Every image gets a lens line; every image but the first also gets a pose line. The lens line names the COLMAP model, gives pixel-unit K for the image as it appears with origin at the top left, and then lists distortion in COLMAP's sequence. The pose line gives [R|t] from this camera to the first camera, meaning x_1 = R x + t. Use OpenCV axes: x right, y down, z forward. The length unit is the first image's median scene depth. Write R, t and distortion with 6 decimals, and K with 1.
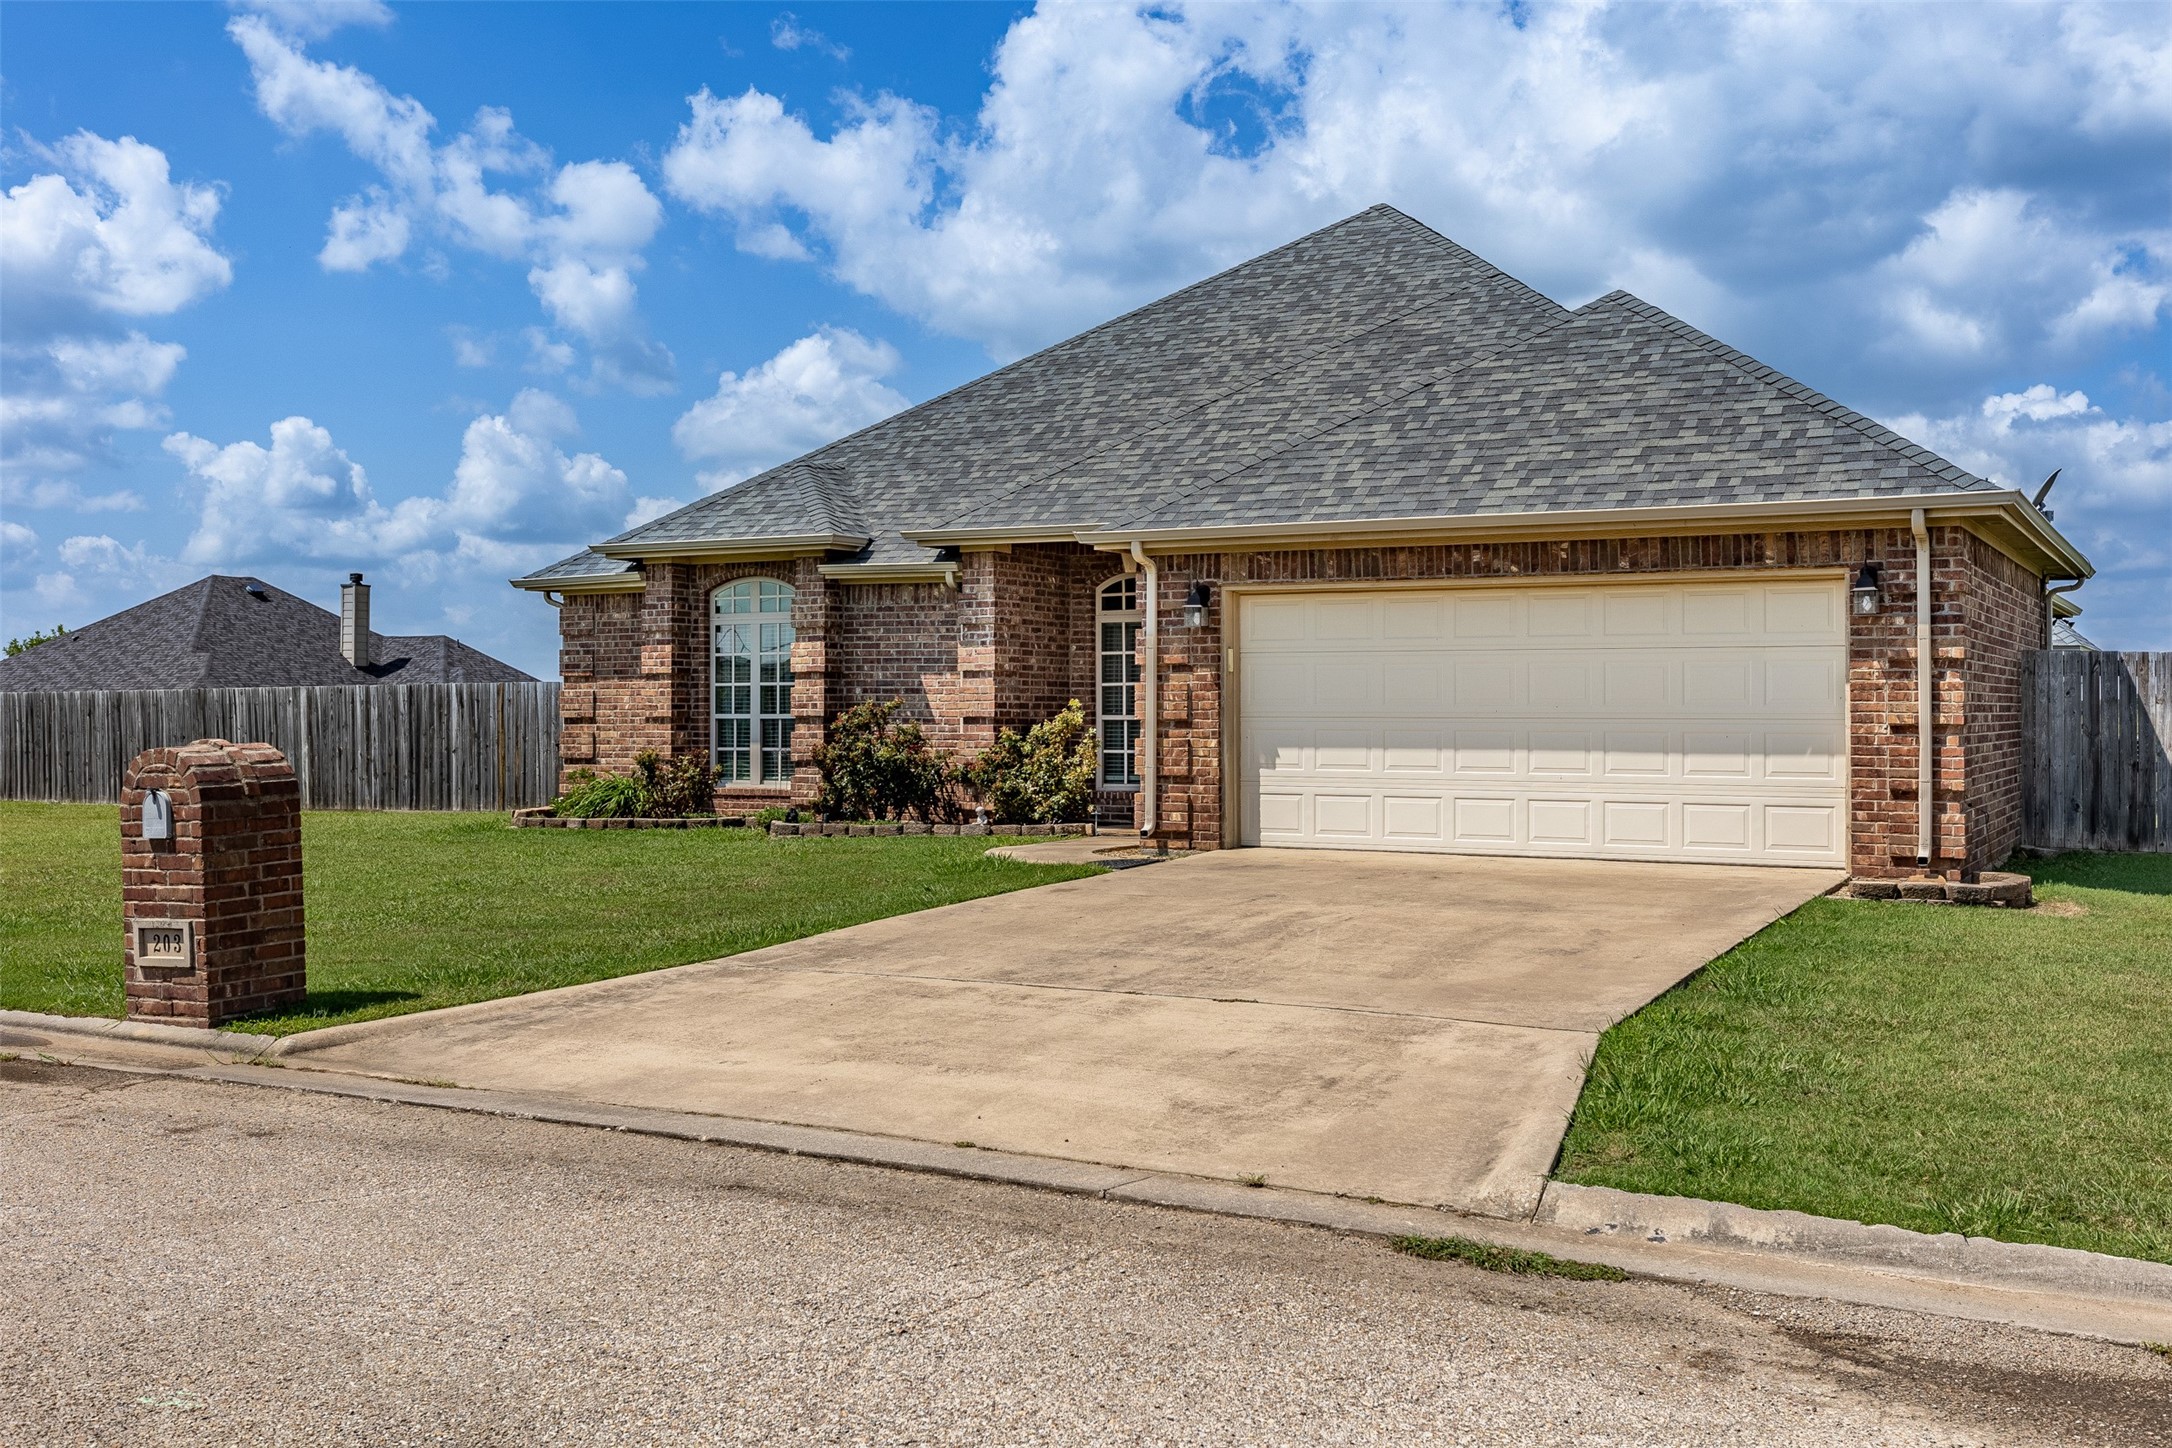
lens RADIAL K [[2097.3, 0, 1084.1], [0, 2097.3, 707.9], [0, 0, 1]] dist [0.010941, 0.000000]
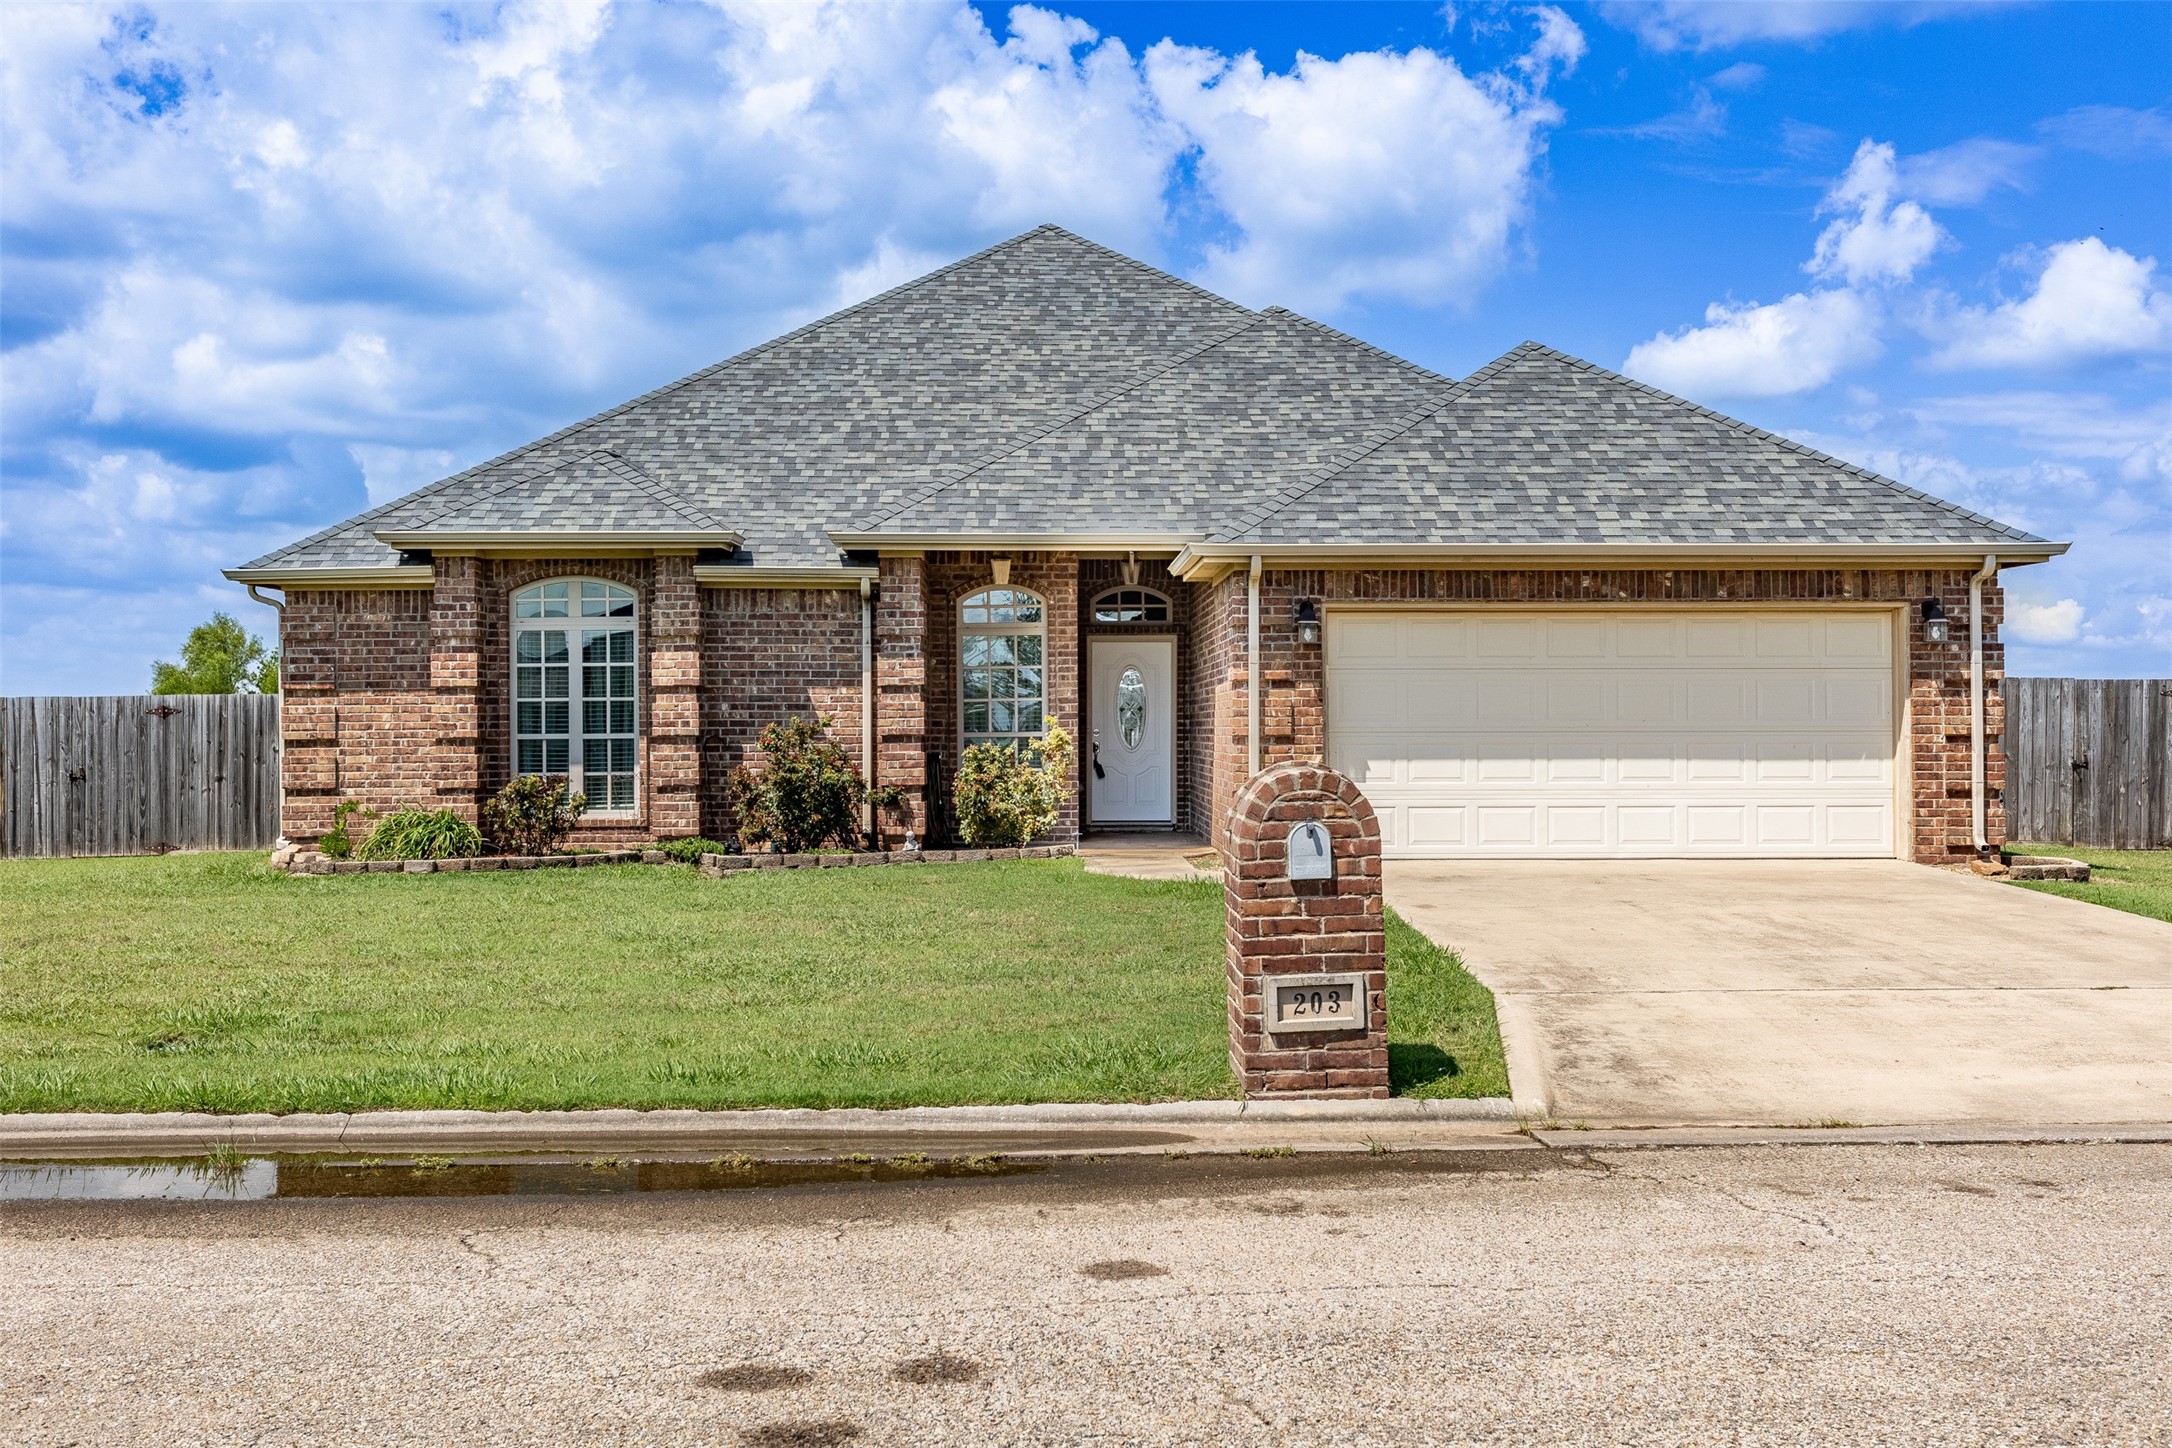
lens RADIAL K [[2097.3, 0, 1087.2], [0, 2097.3, 726.9], [0, 0, 1]] dist [0.010941, 0.000000]
pose [[0.864858, -0.004173, 0.501999, -0.540381], [0.004214, 0.999991, 0.001052, 0.000093], [-0.501999, 0.001206, 0.864867, 0.183809]]
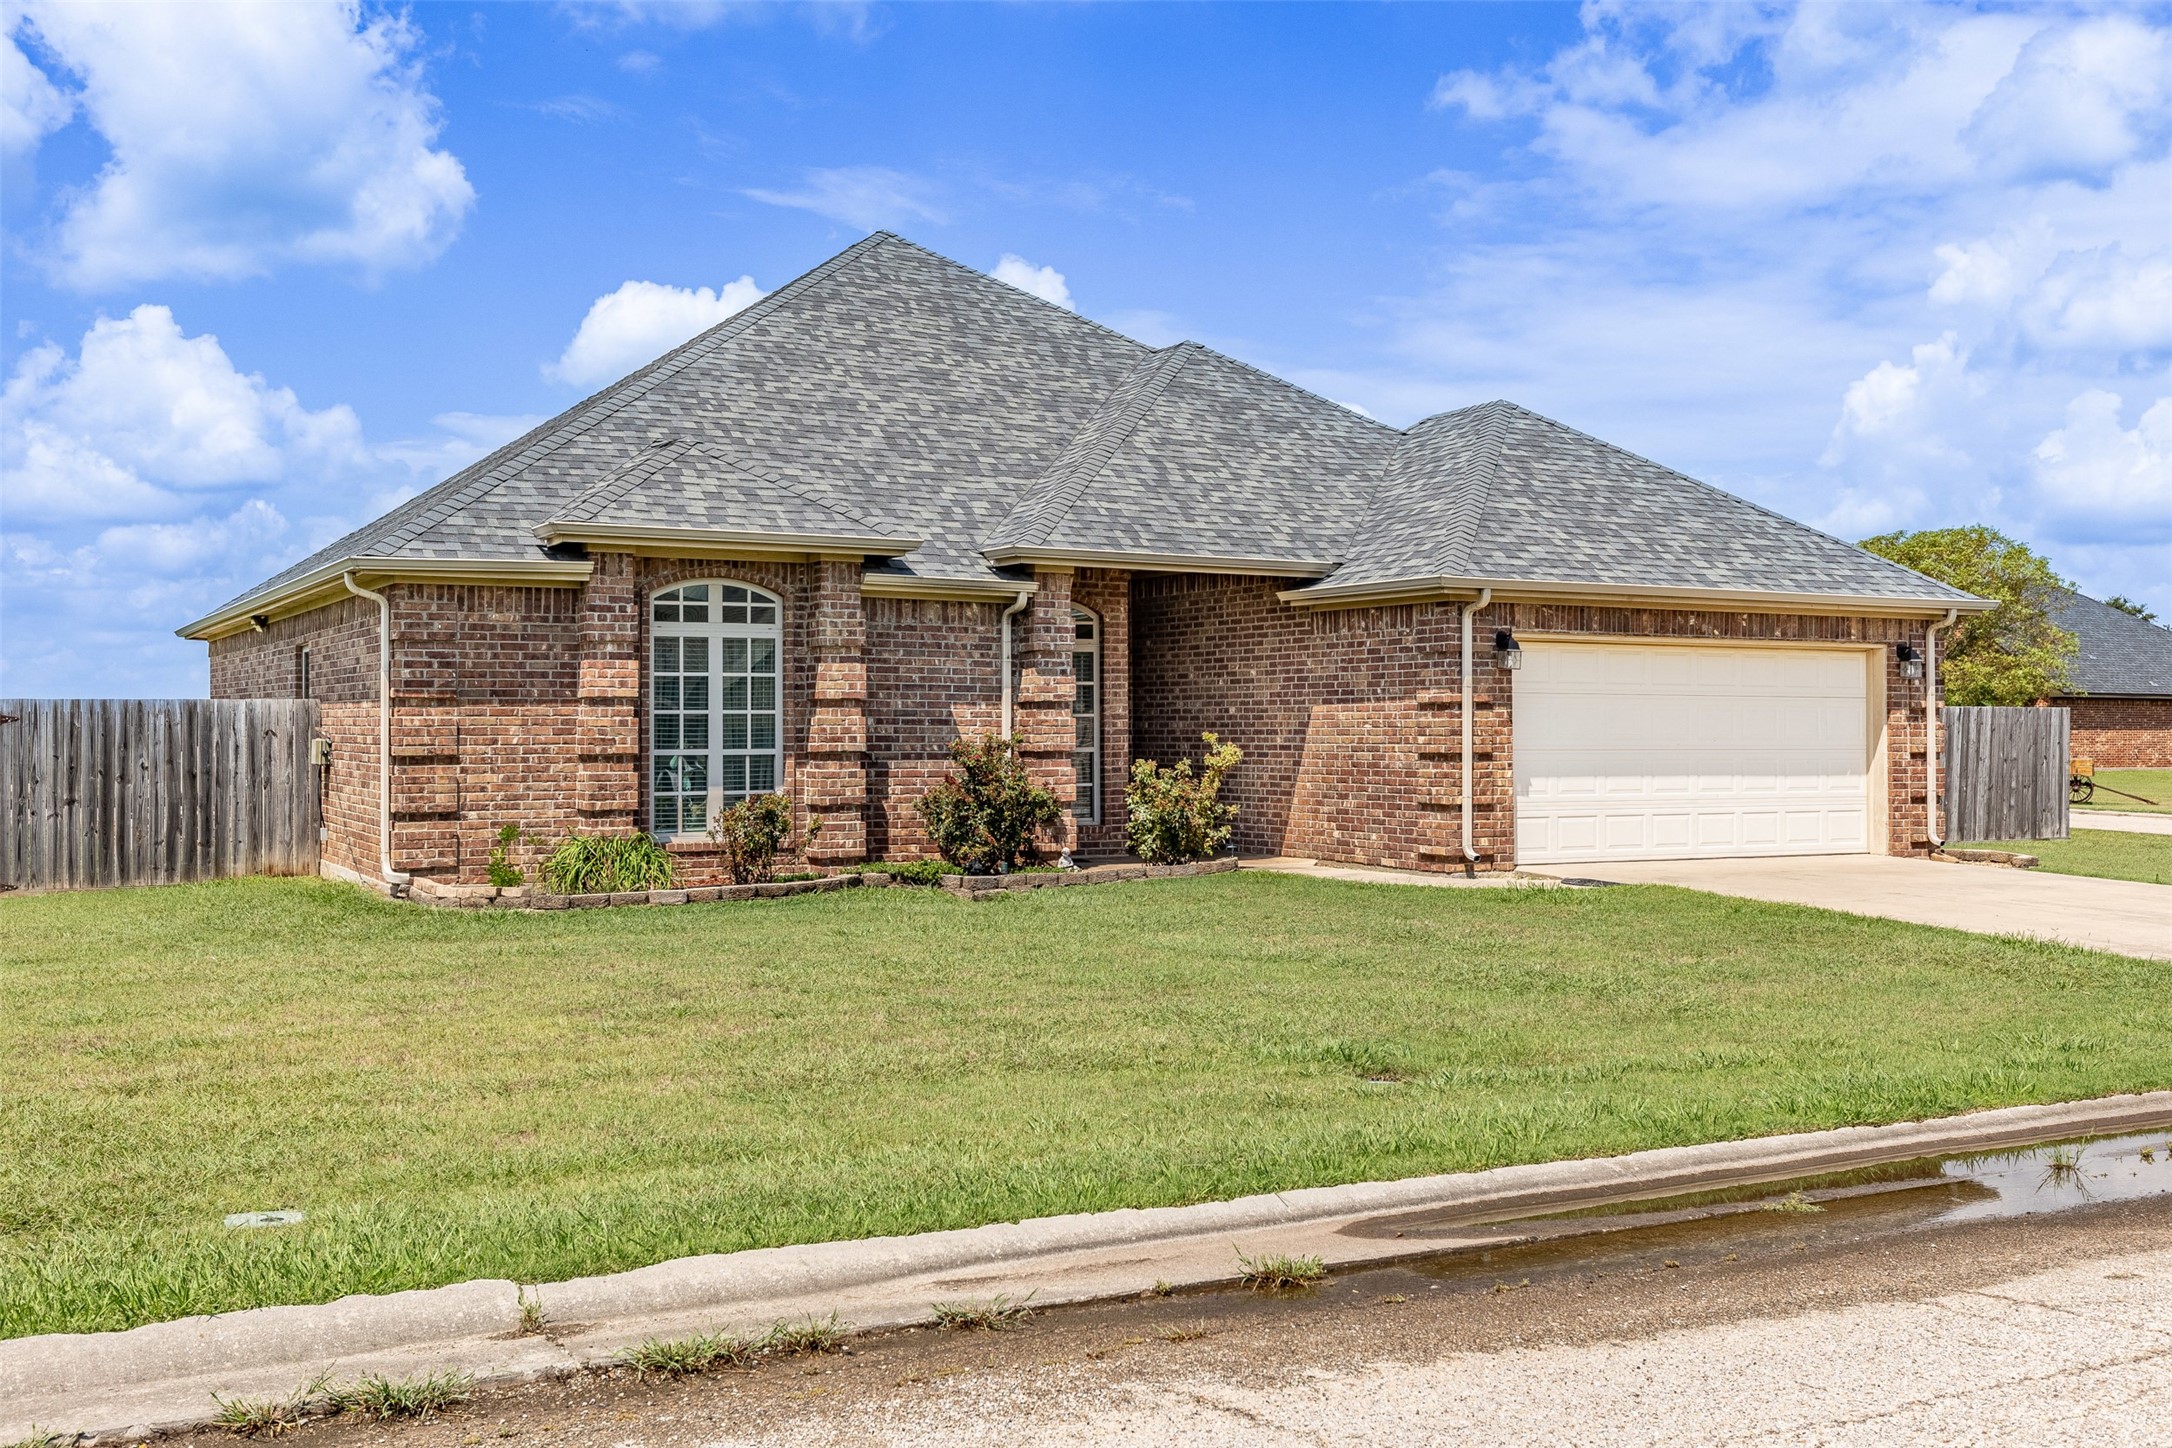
lens RADIAL K [[2097.3, 0, 1087.7], [0, 2097.3, 735.0], [0, 0, 1]] dist [0.010941, 0.000000]
pose [[0.542631, -0.001460, 0.839970, -0.992728], [-0.001439, 0.999995, 0.002668, -0.006451], [-0.839970, -0.002657, 0.542626, 0.584677]]
